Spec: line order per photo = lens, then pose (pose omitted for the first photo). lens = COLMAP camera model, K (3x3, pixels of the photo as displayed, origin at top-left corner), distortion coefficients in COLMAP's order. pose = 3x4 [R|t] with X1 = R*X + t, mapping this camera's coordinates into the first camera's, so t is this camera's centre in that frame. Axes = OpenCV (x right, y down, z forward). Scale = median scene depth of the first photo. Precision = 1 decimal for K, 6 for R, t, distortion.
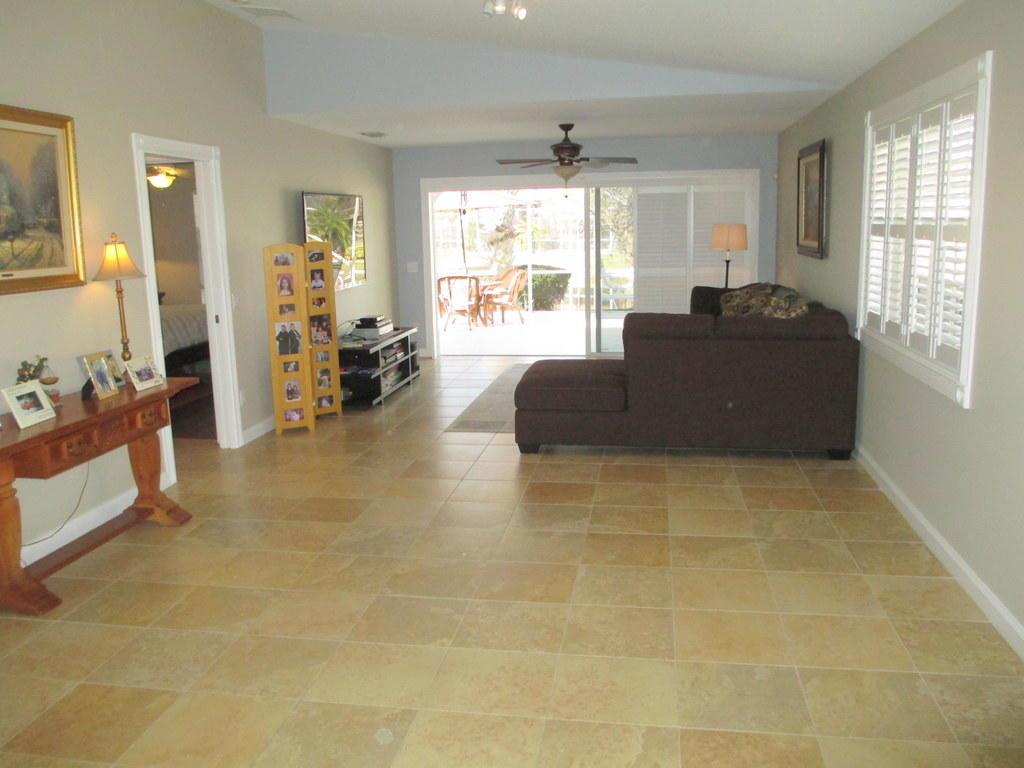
lens RADIAL K [[930.5, 0, 512.0], [0, 930.5, 384.0], [0, 0, 1]] dist [-0.007590, 0.003694]
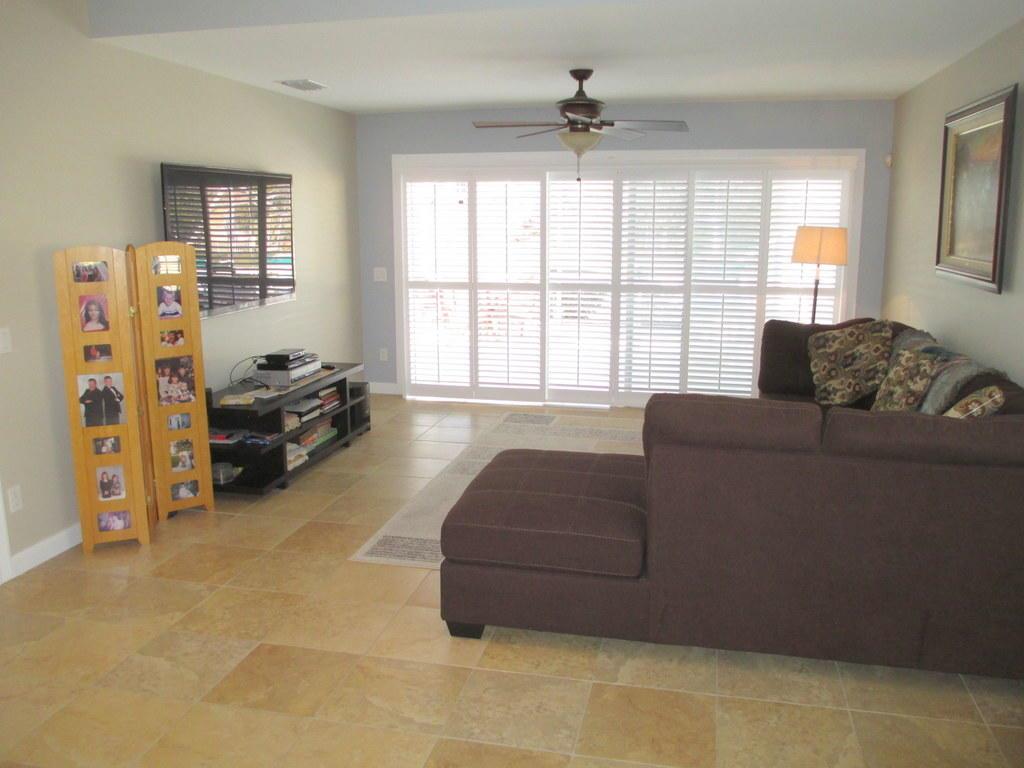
lens RADIAL K [[858.6, 0, 512.0], [0, 858.6, 384.0], [0, 0, 1]] dist [-0.056799, 0.023873]
pose [[0.997129, 0.033498, -0.067912, 0.064678], [-0.032000, 0.999222, 0.023031, -0.076698], [0.068631, -0.020792, 0.997425, 0.432478]]
